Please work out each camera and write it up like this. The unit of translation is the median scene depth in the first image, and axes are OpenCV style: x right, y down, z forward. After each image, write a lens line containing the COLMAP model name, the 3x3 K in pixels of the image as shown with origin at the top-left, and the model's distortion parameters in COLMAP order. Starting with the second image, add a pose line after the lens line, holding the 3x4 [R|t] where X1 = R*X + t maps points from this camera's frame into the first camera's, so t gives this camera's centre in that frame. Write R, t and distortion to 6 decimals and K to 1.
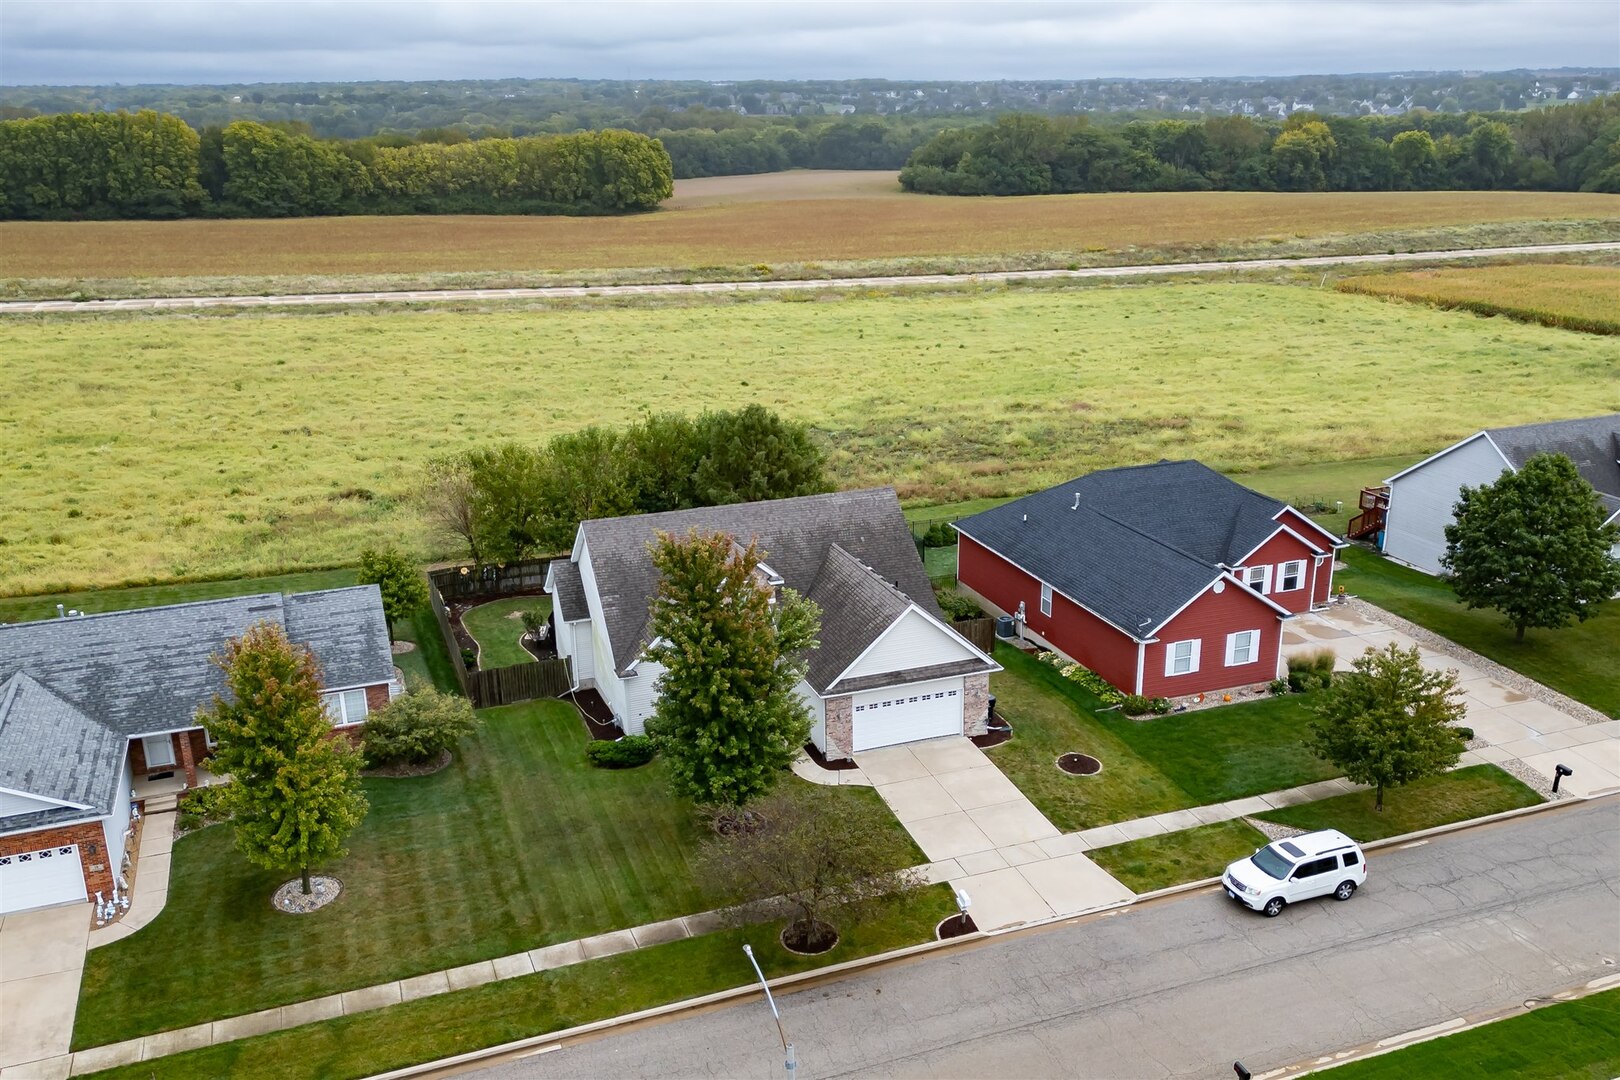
lens RADIAL K [[1421.4, 0, 817.1], [0, 1421.4, 589.3], [0, 0, 1]] dist [0.077275, -0.081825]
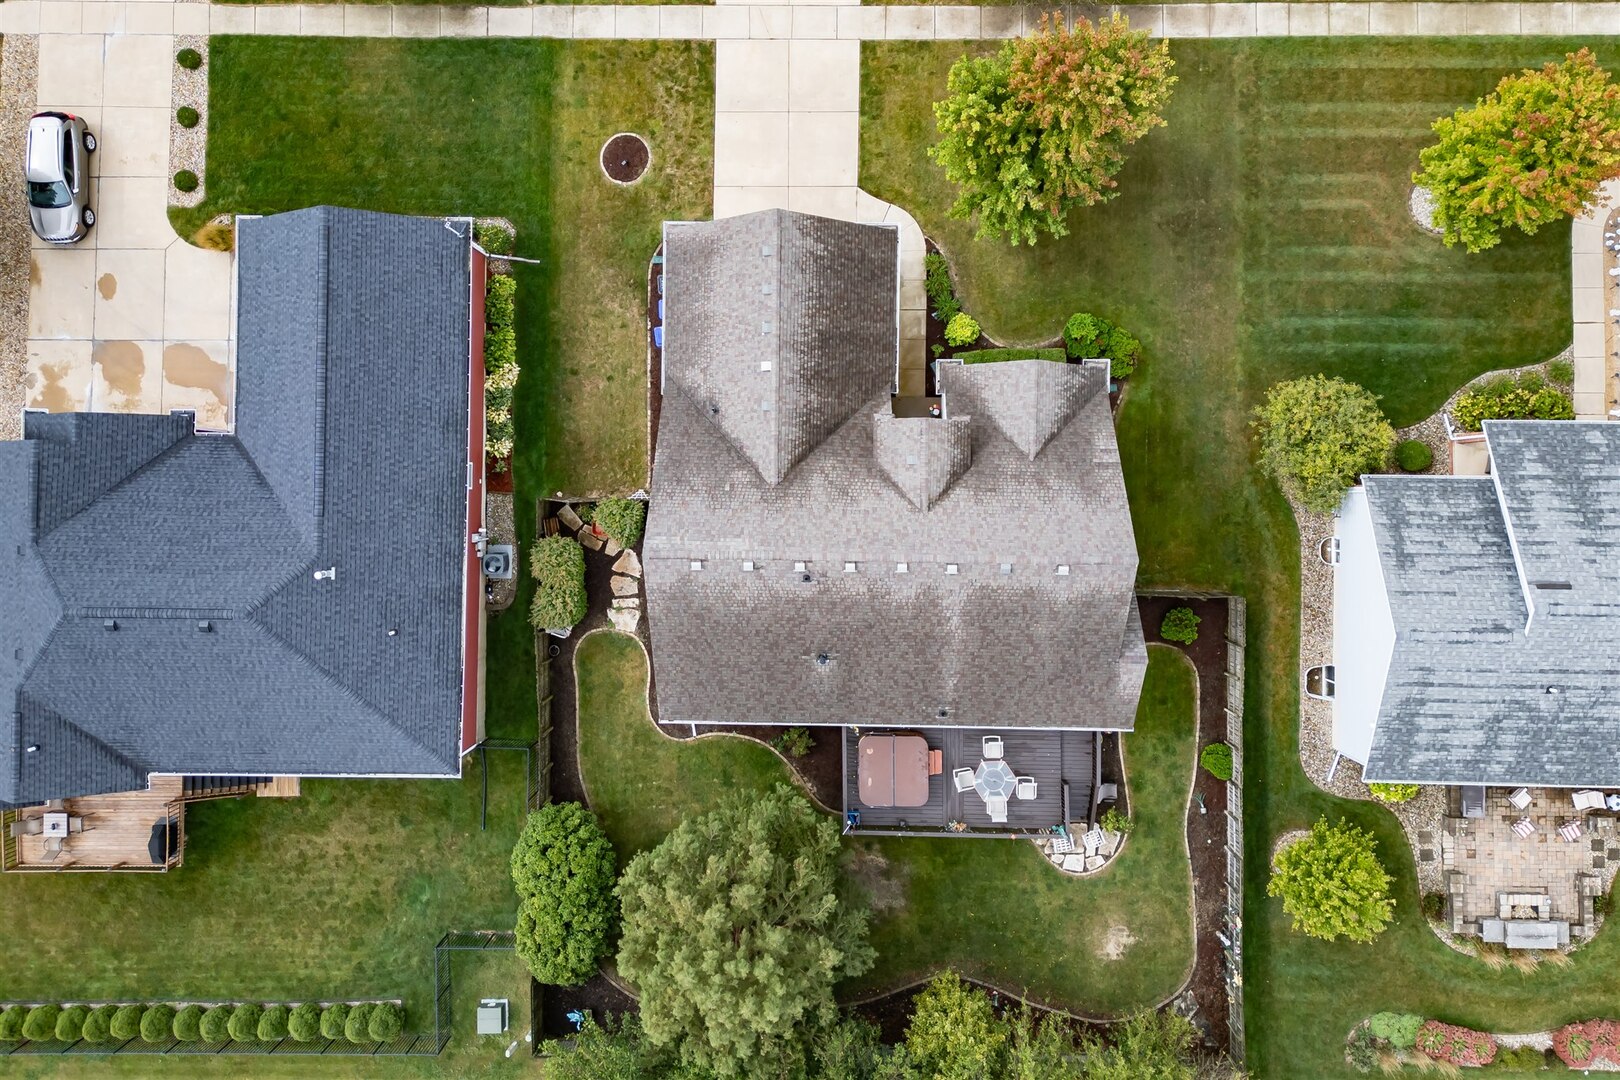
lens RADIAL K [[1233.2, 0, 806.9], [0, 1233.2, 467.1], [0, 0, 1]] dist [0.069723, -0.061738]
pose [[-0.932224, -0.359071, 0.045022, -0.029455], [0.156074, -0.286685, 0.945226, -0.633382], [-0.326496, 0.888189, 0.323296, 0.840498]]
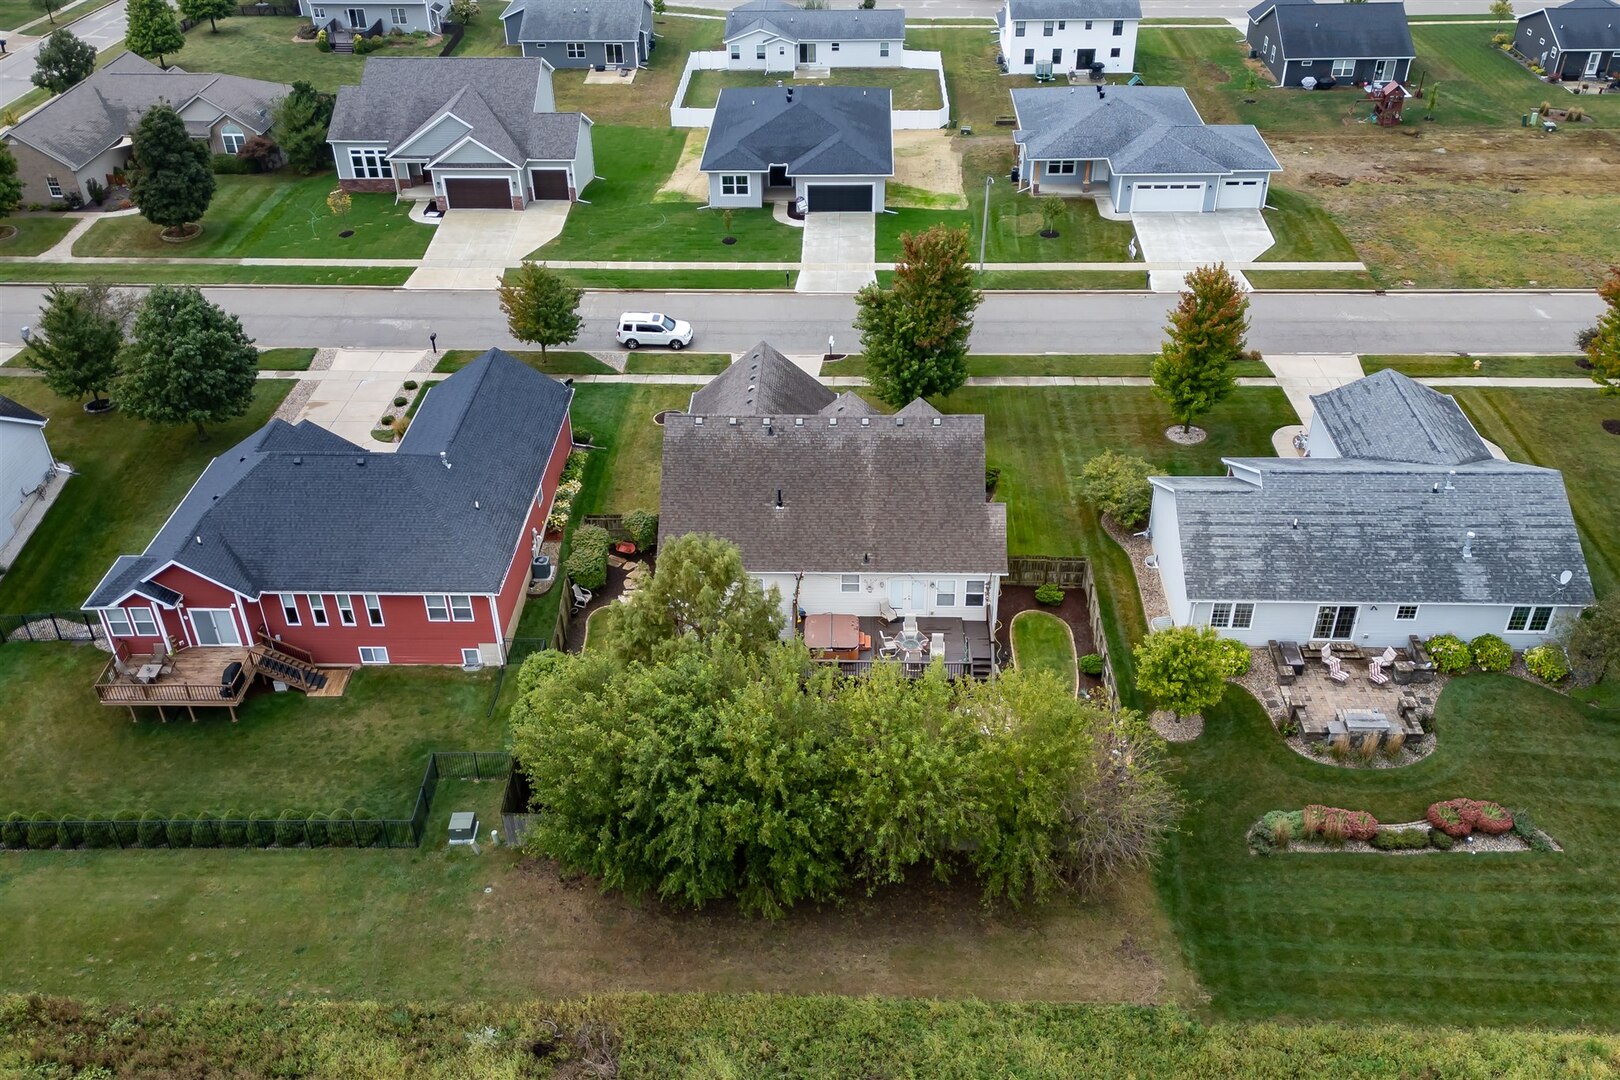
lens RADIAL K [[1362.2, 0, 801.0], [0, 1362.2, 563.7], [0, 0, 1]] dist [0.089487, -0.106869]
pose [[-0.921792, -0.203749, 0.329826, -0.406279], [0.155964, 0.583986, 0.796640, -0.830712], [-0.354929, 0.785778, -0.506536, 1.687352]]
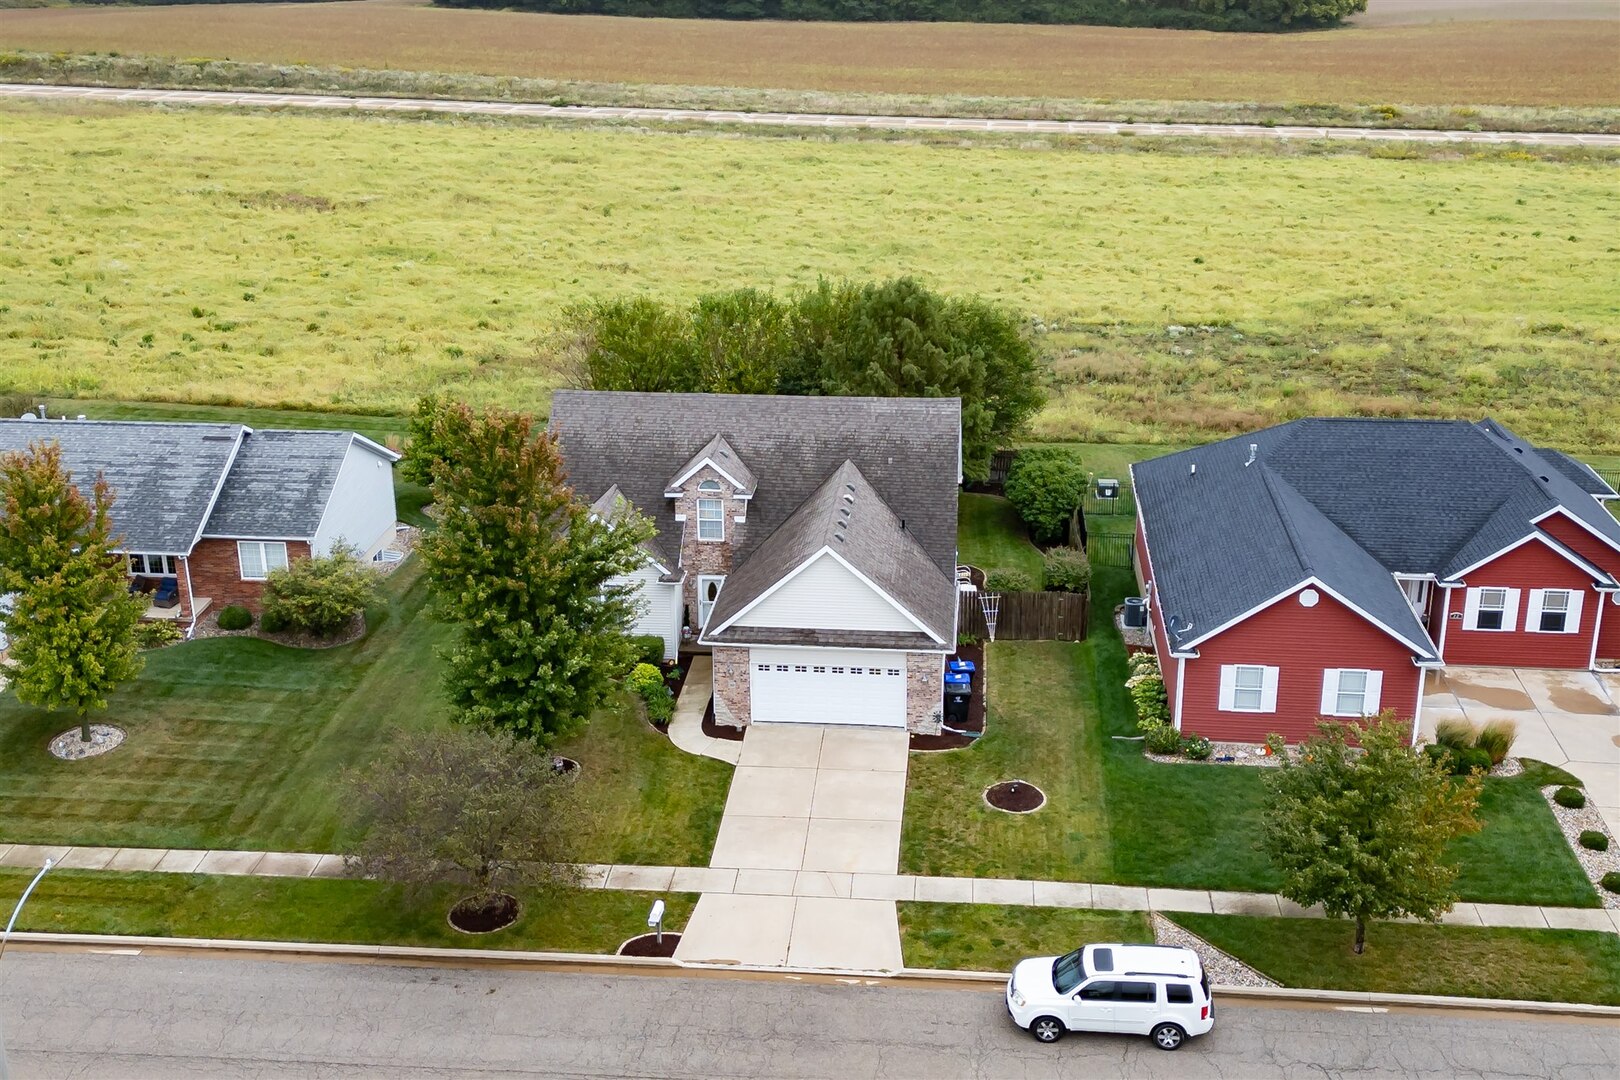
lens RADIAL K [[1821.8, 0, 810.3], [0, 1821.8, 543.6], [0, 0, 1]] dist [0.071011, 0.000000]
pose [[0.898098, 0.159573, -0.409825, 0.433976], [-0.151937, 0.987054, 0.051372, -0.037589], [0.412717, 0.016130, 0.910717, 0.088028]]
